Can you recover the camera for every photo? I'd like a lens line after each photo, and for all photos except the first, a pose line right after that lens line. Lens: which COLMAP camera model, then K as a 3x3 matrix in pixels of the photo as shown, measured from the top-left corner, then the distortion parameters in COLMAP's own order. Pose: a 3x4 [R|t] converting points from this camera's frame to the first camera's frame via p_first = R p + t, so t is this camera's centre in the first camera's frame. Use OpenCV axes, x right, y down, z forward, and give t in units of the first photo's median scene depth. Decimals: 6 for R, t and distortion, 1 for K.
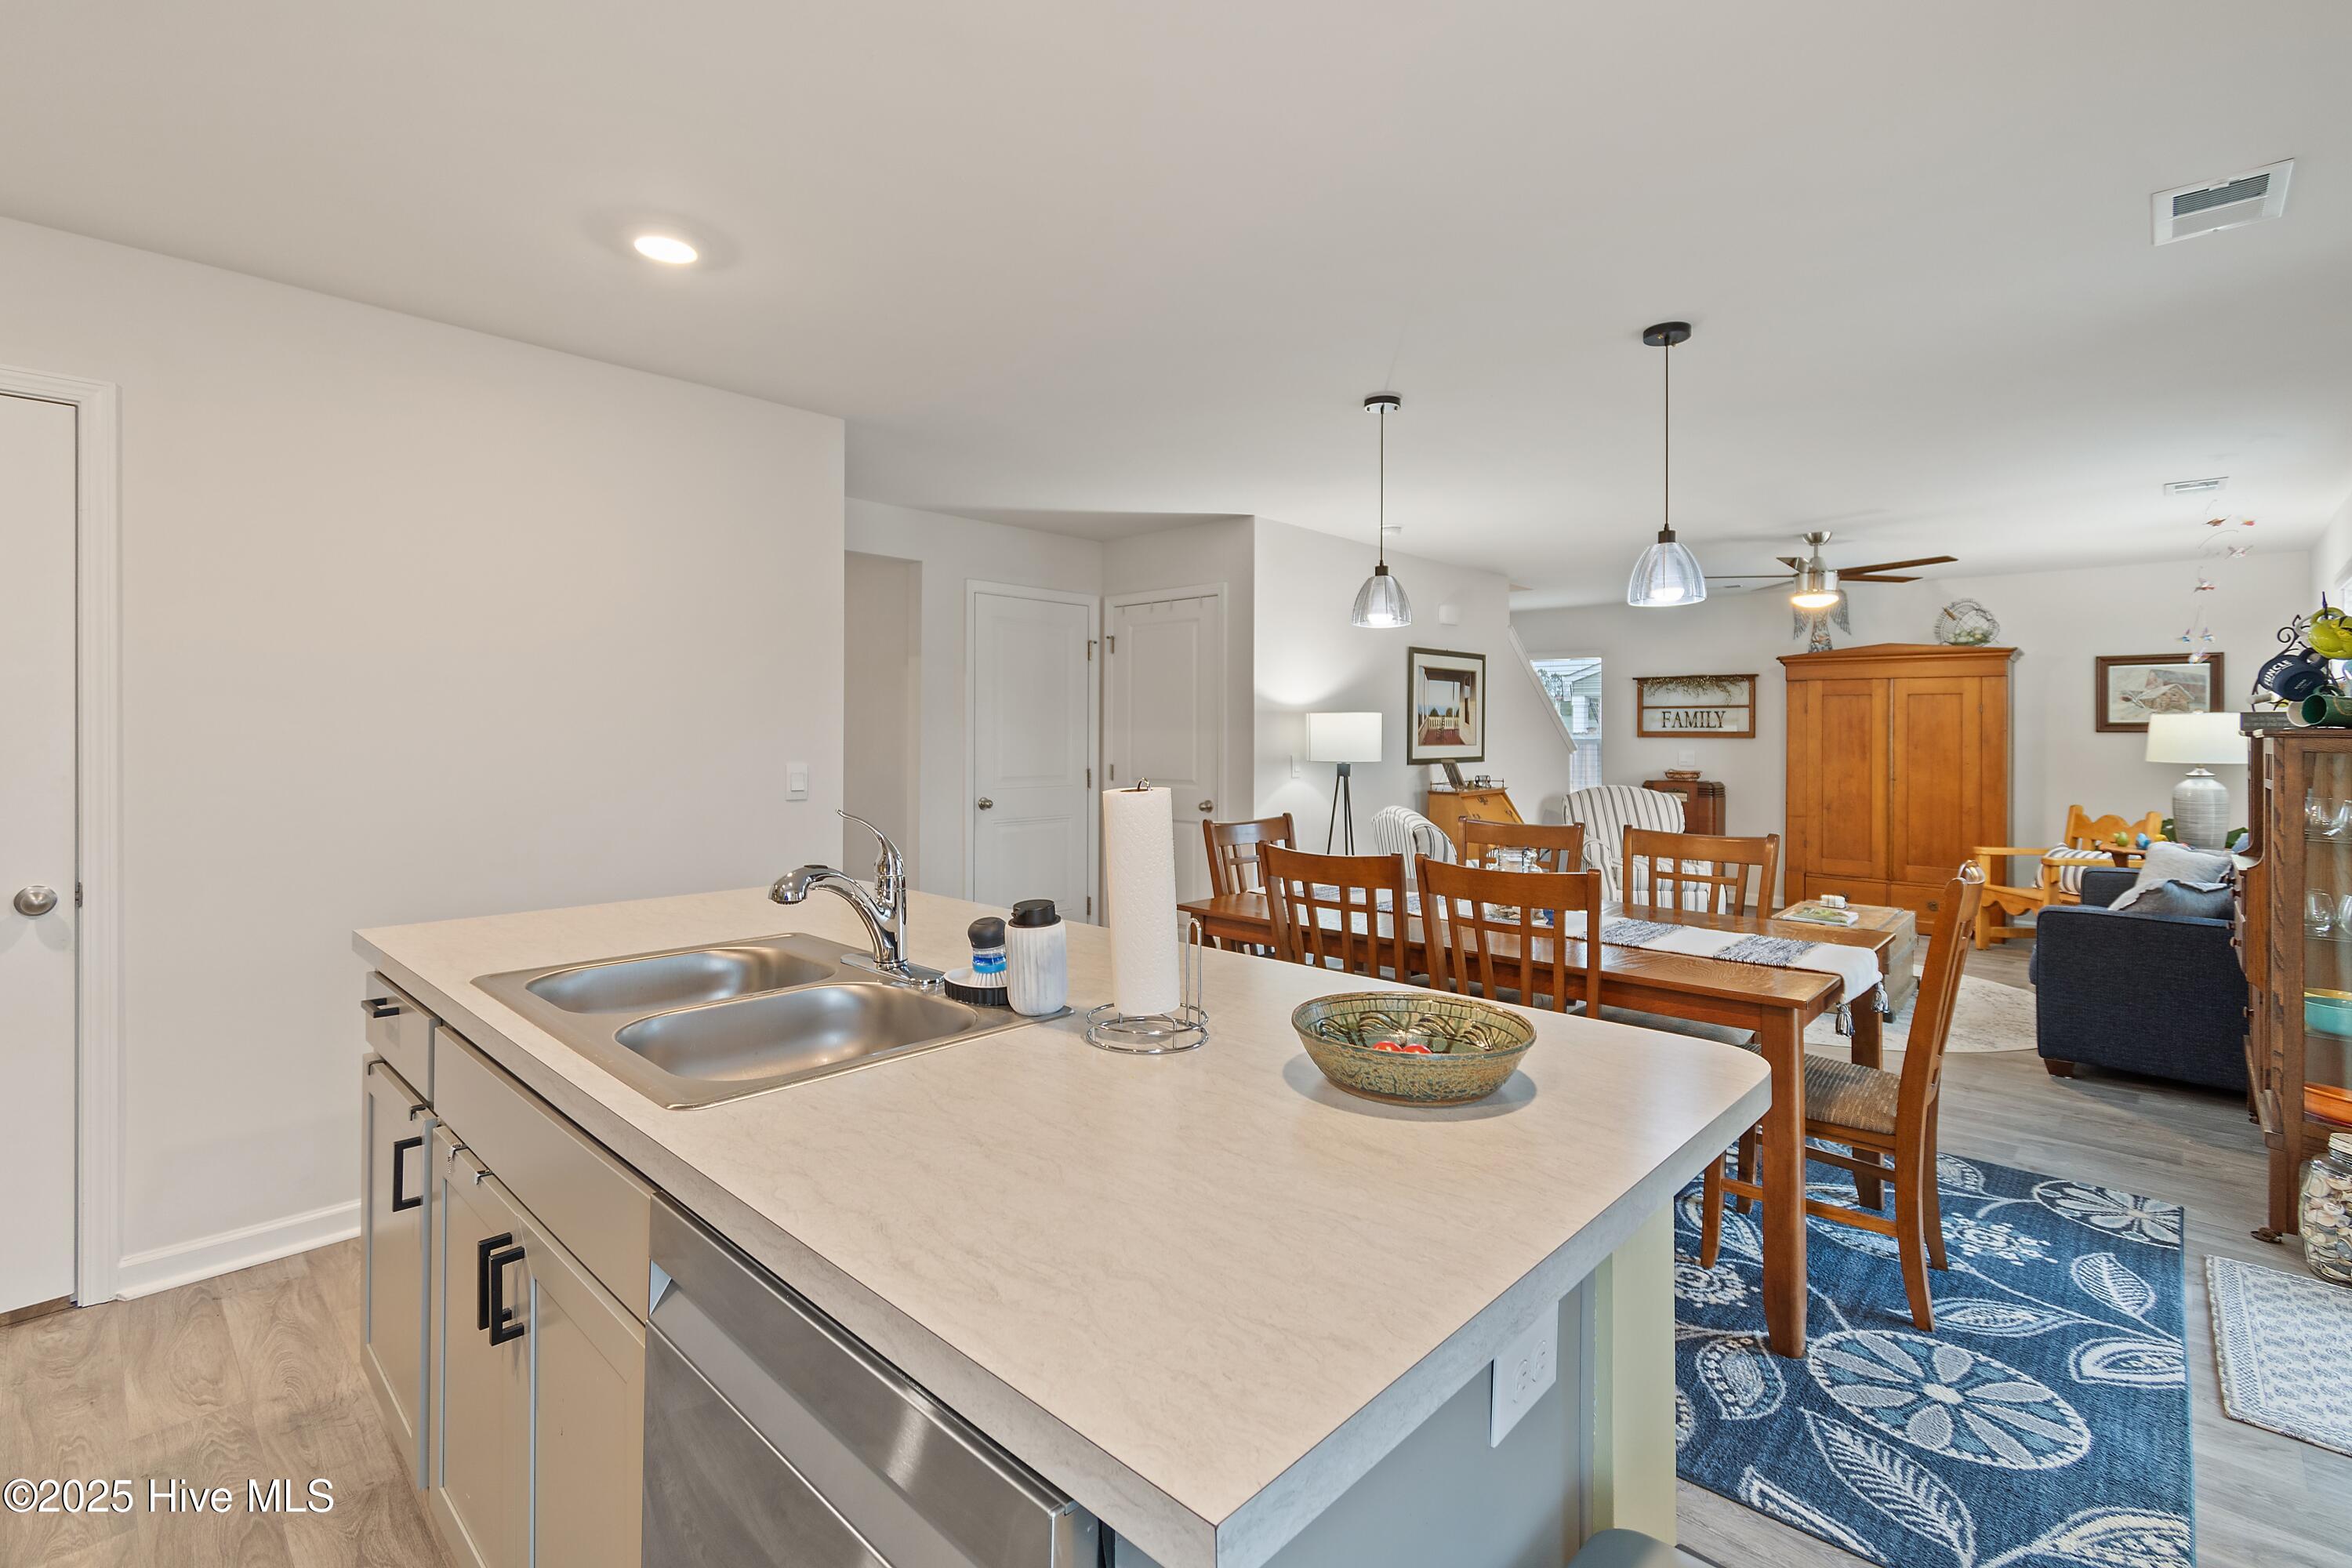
lens RADIAL K [[1056.4, 0, 1175.7], [0, 1056.4, 707.5], [0, 0, 1]] dist [-0.000032, -0.000267]
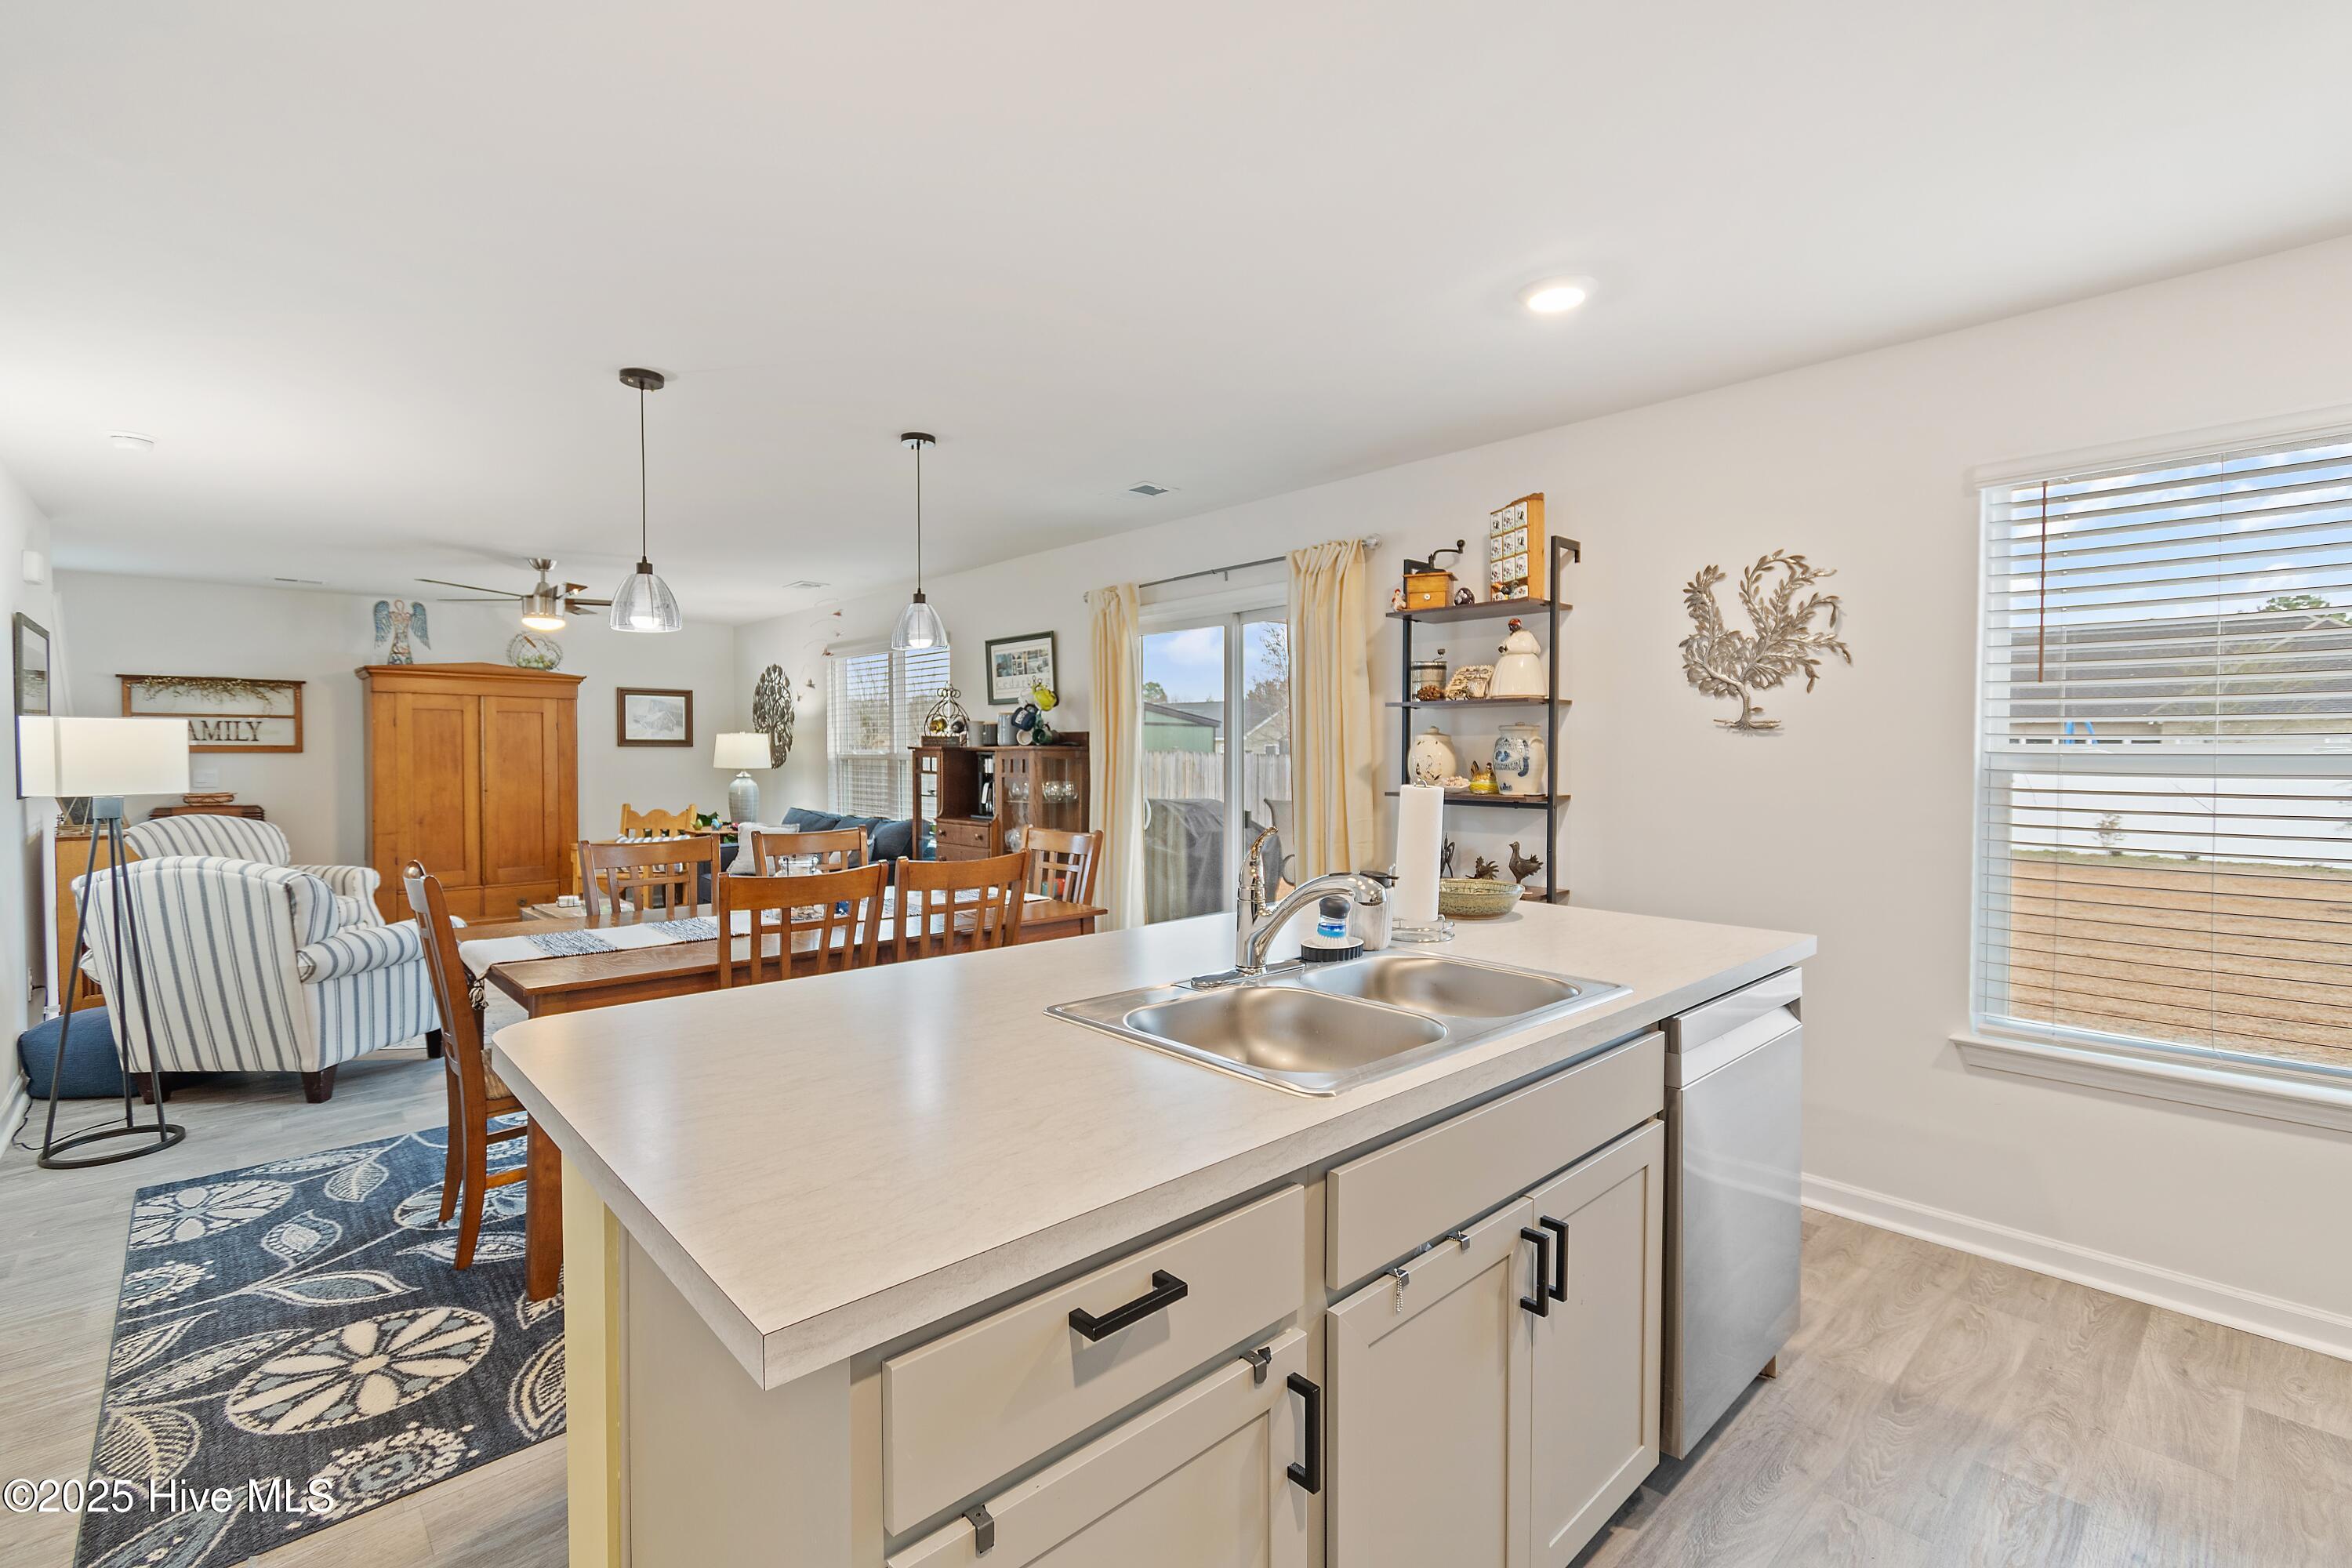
lens RADIAL K [[1031.7, 0, 1166.9], [0, 1031.7, 854.8], [0, 0, 1]] dist [-0.020515, -0.000036]
pose [[0.068022, -0.103116, 0.992341, -0.318645], [-0.029030, 0.994019, 0.105280, 0.003455], [-0.997261, -0.035969, 0.064622, 0.243879]]
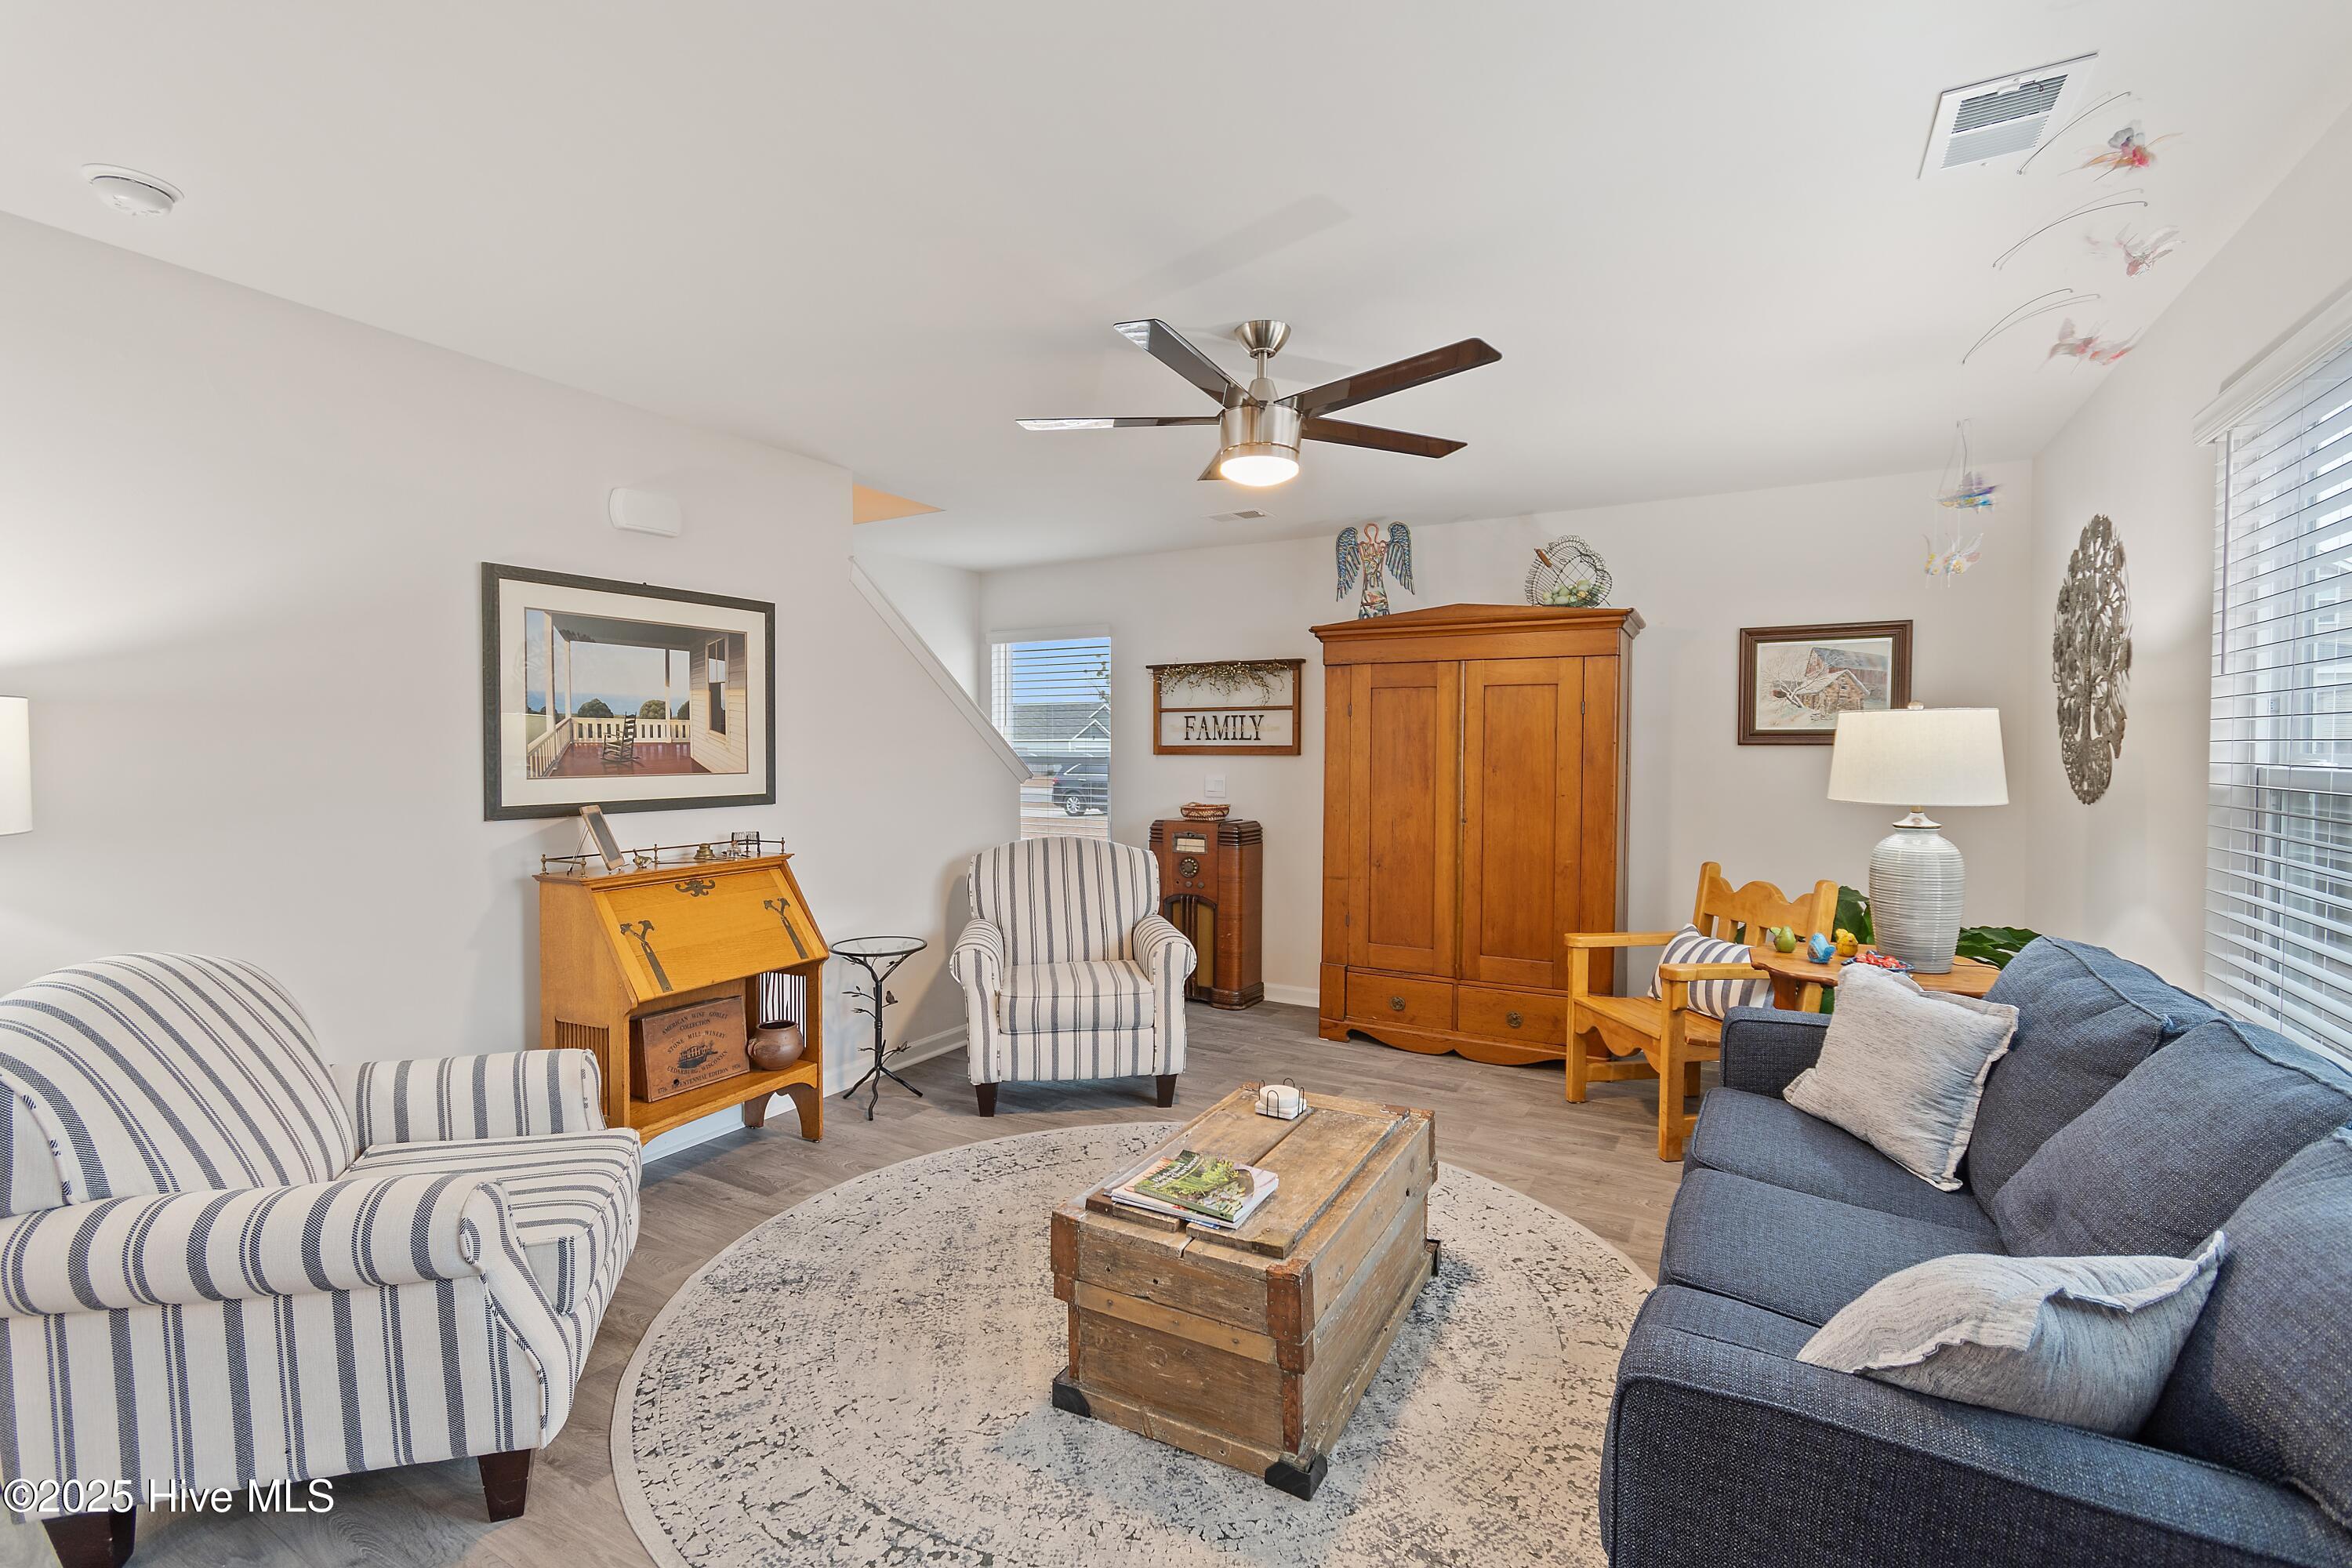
lens RADIAL K [[1049.5, 0, 1170.9], [0, 1049.5, 759.5], [0, 0, 1]] dist [0.000312, -0.000010]
pose [[0.971312, -0.006255, 0.237726, 0.366748], [-0.002251, 0.999367, 0.035494, 0.009738], [-0.237798, -0.035011, 0.970683, 0.441456]]
